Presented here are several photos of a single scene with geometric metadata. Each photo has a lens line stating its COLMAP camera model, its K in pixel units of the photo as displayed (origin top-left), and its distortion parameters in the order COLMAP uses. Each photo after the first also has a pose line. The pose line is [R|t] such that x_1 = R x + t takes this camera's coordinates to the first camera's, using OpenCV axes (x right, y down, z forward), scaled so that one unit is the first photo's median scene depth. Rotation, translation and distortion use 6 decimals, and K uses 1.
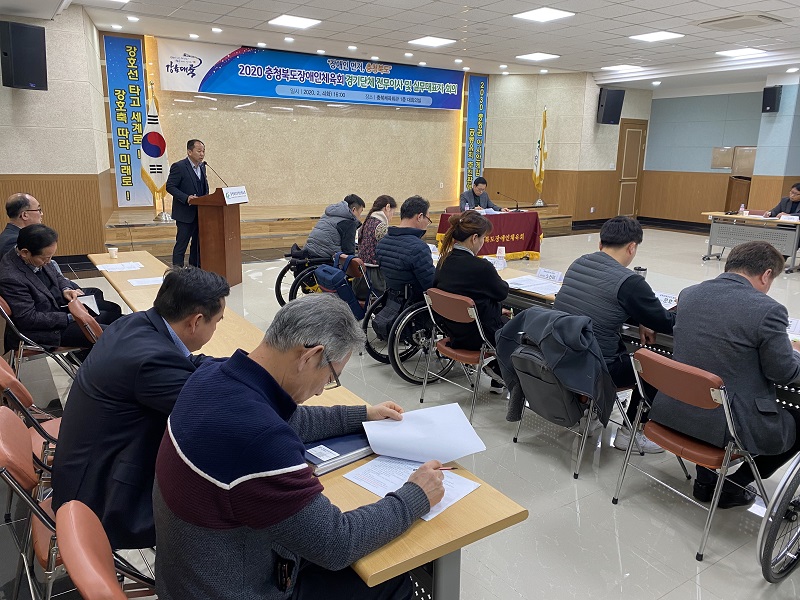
lens RADIAL K [[617.9, 0, 400.3], [0, 617.9, 296.7], [0, 0, 1]] dist [0.045589, -0.040116]
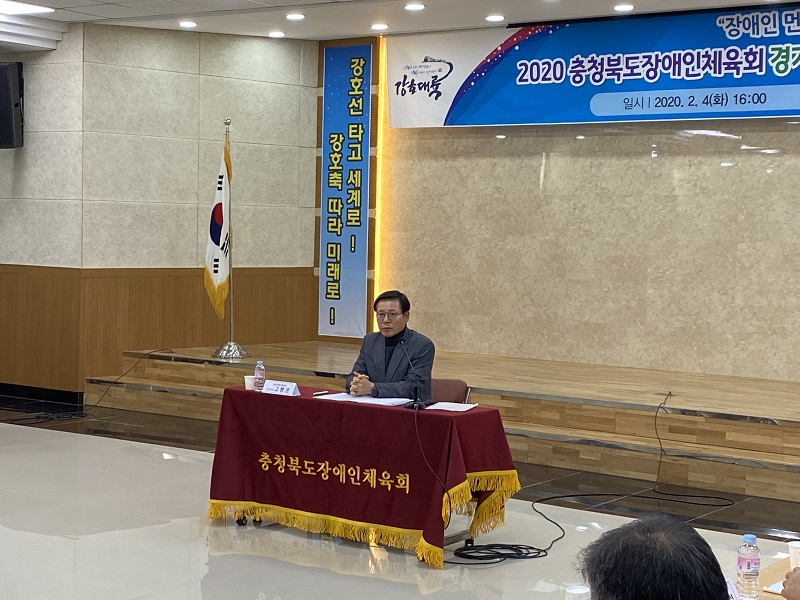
lens RADIAL K [[1433.0, 0, 392.5], [0, 1433.0, 293.1], [0, 0, 1]] dist [0.183383, 0.000000]
pose [[0.356606, 0.038862, -0.933446, 0.740863], [-0.228024, 0.972539, -0.046623, -0.128635], [0.906001, 0.229475, 0.355674, 0.562232]]
